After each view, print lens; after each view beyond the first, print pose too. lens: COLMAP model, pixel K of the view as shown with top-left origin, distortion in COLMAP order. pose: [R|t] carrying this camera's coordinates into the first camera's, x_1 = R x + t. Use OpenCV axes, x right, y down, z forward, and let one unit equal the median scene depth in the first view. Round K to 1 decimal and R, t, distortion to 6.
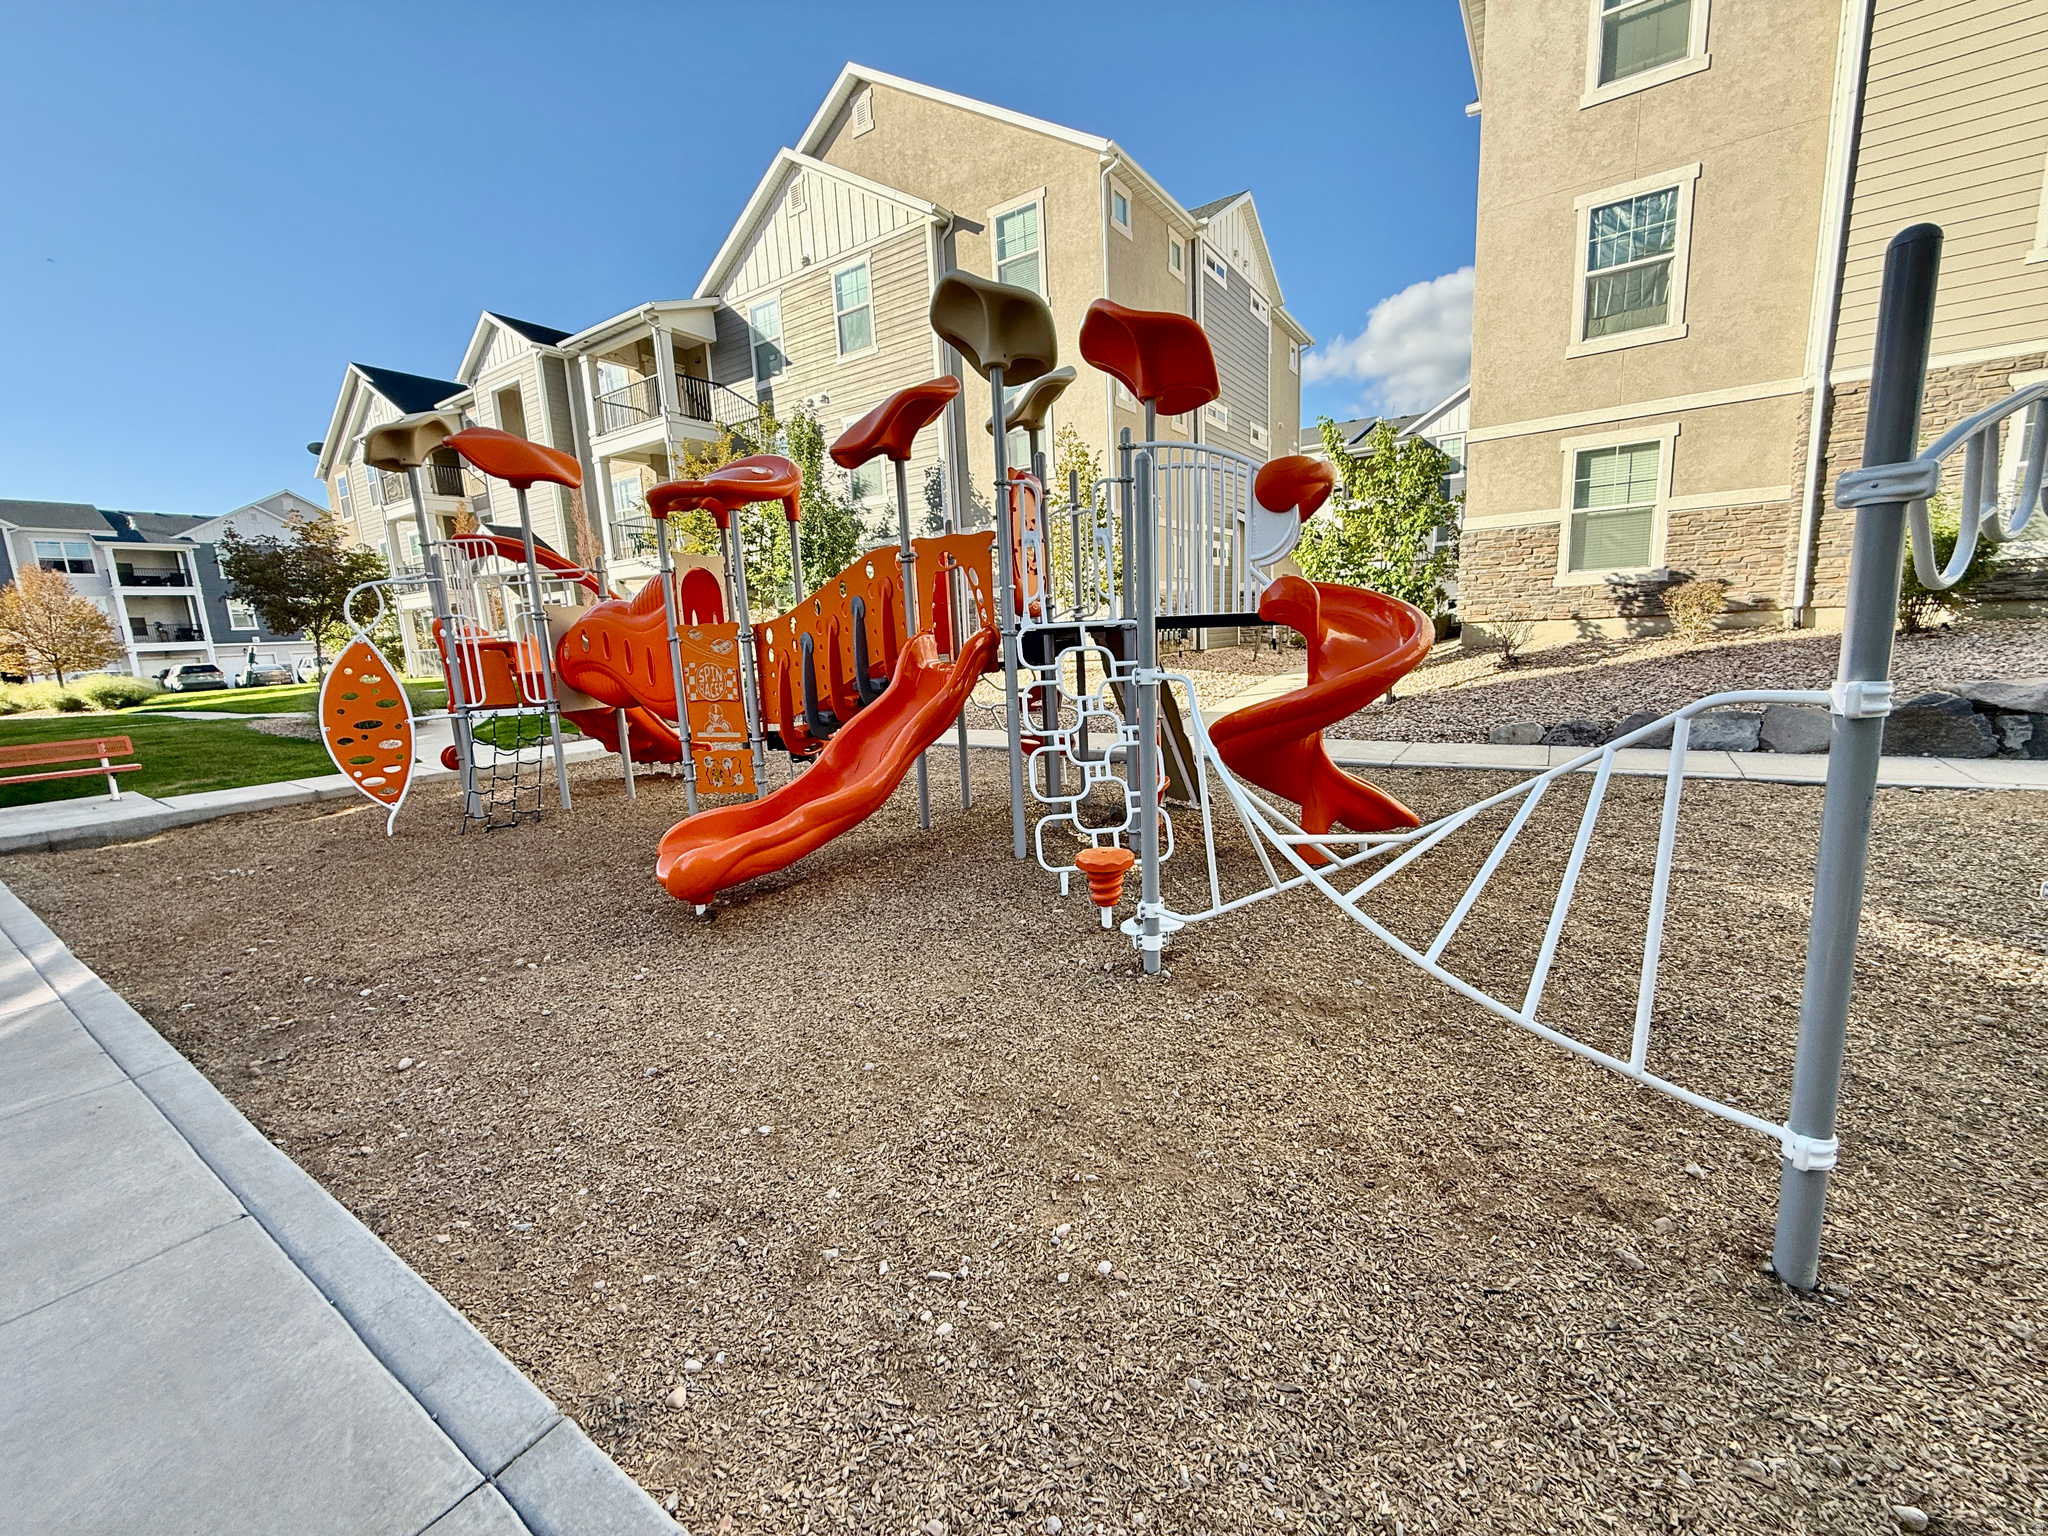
lens RADIAL K [[818.8, 0, 1017.2], [0, 818.8, 770.9], [0, 0, 1]] dist [-0.000003, -0.000094]
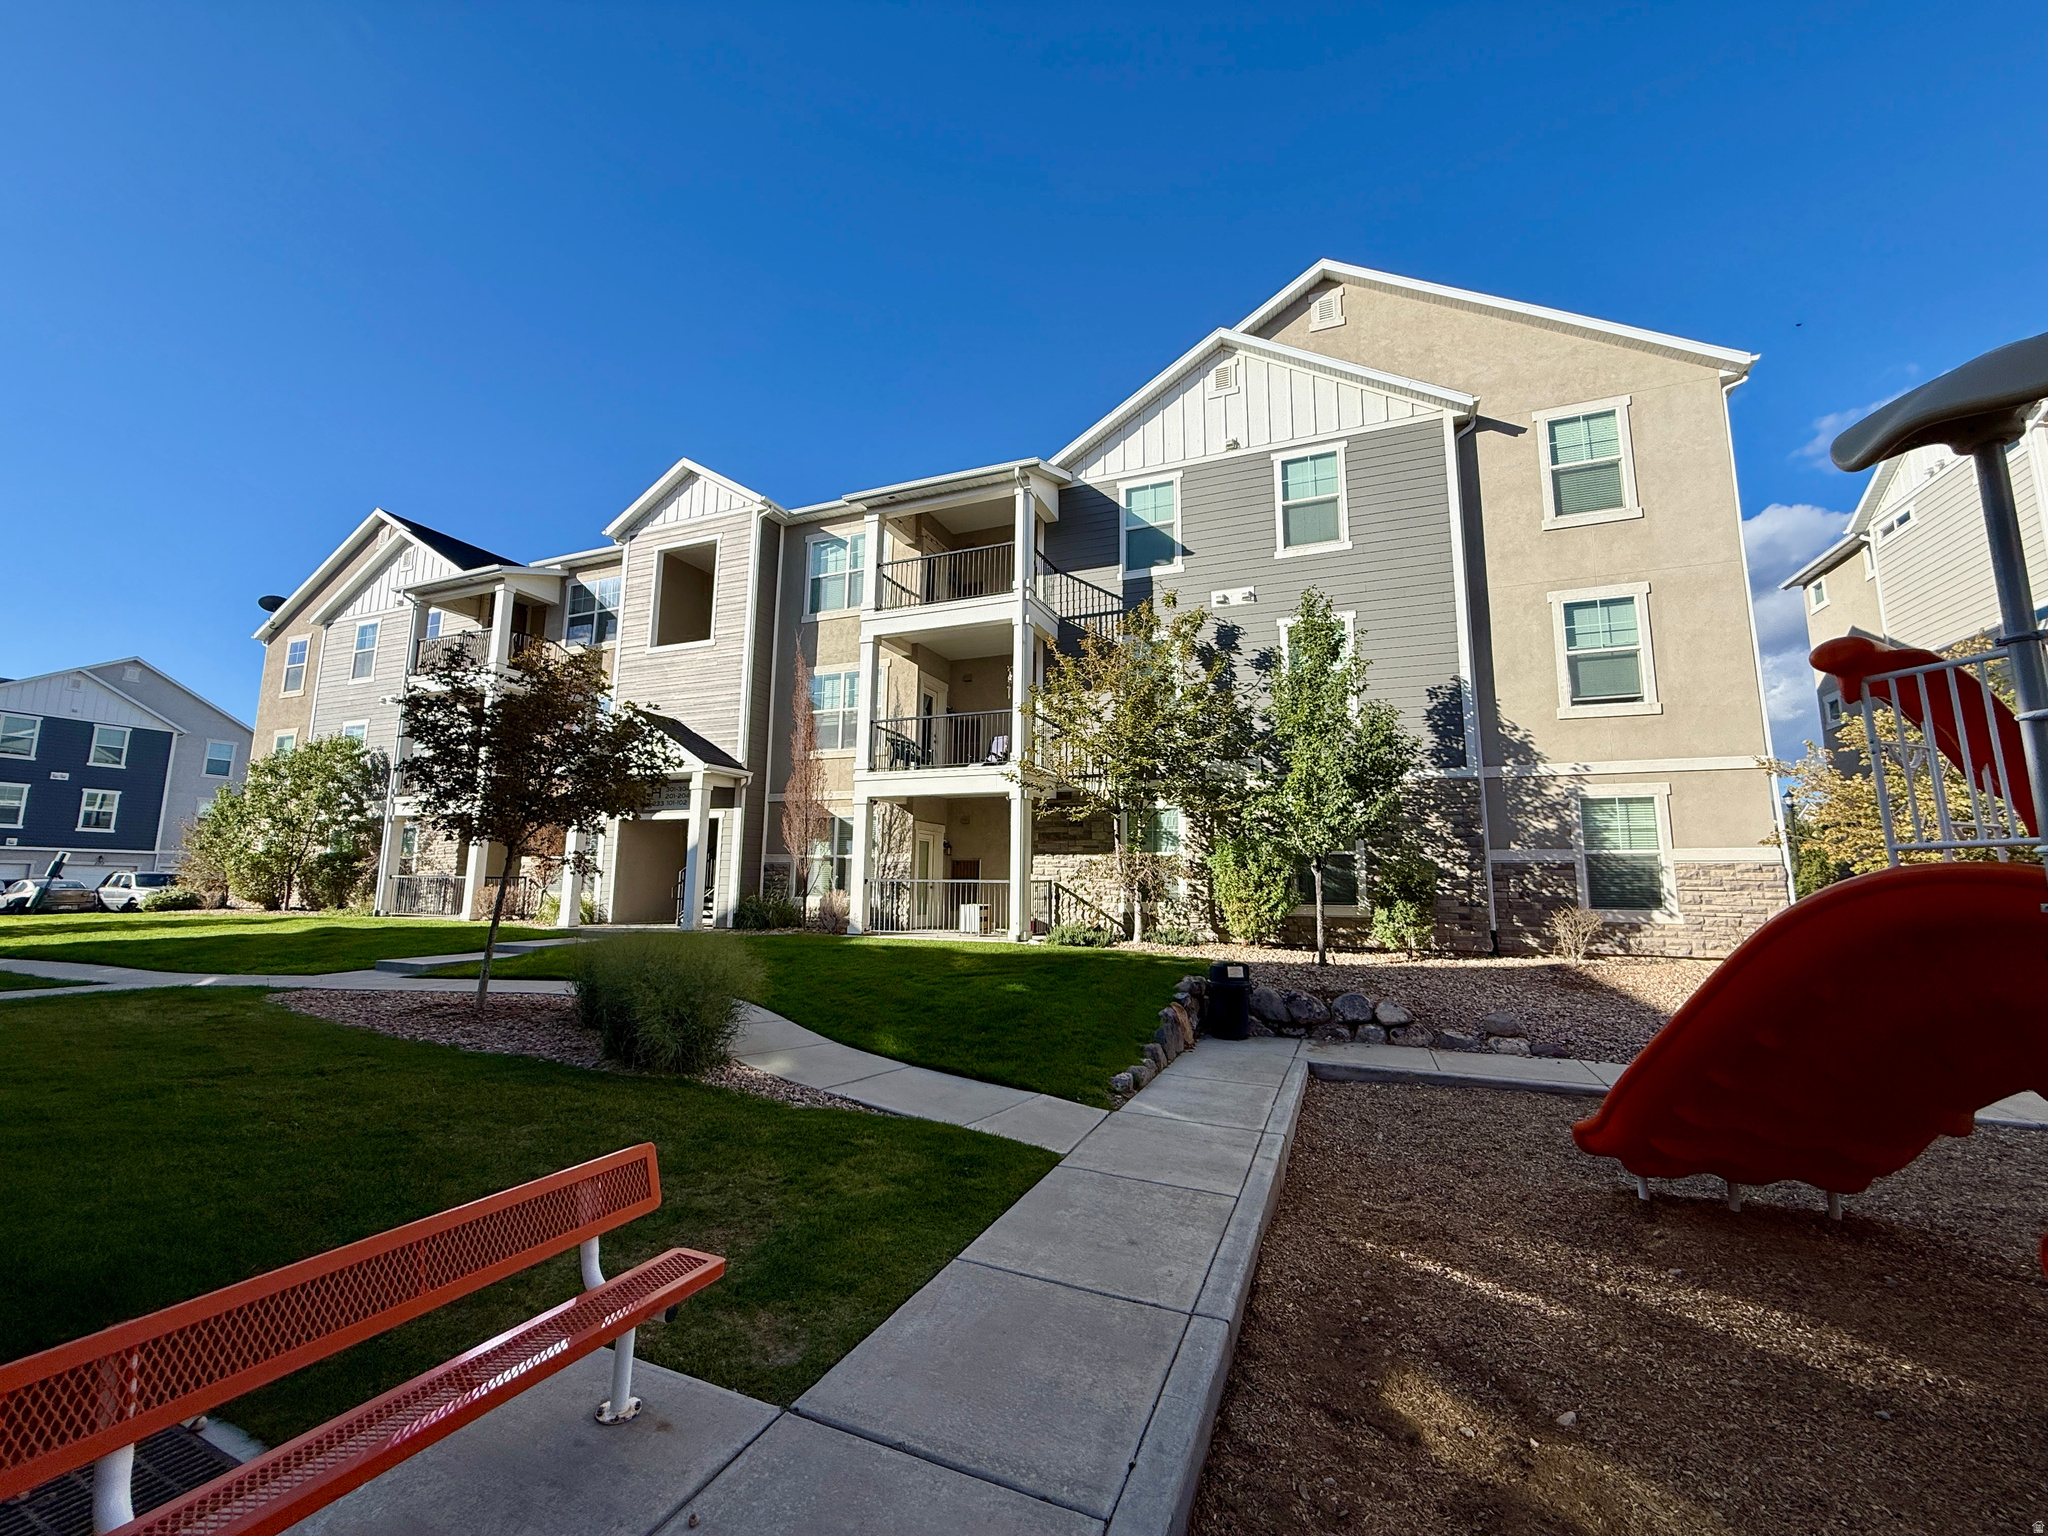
lens RADIAL K [[818.8, 0, 1017.2], [0, 818.8, 770.9], [0, 0, 1]] dist [-0.000003, -0.000094]
pose [[0.975966, 0.079943, 0.202729, -0.621136], [-0.013817, 0.951112, -0.308538, -0.051107], [-0.217483, 0.298322, 0.929357, 0.381882]]
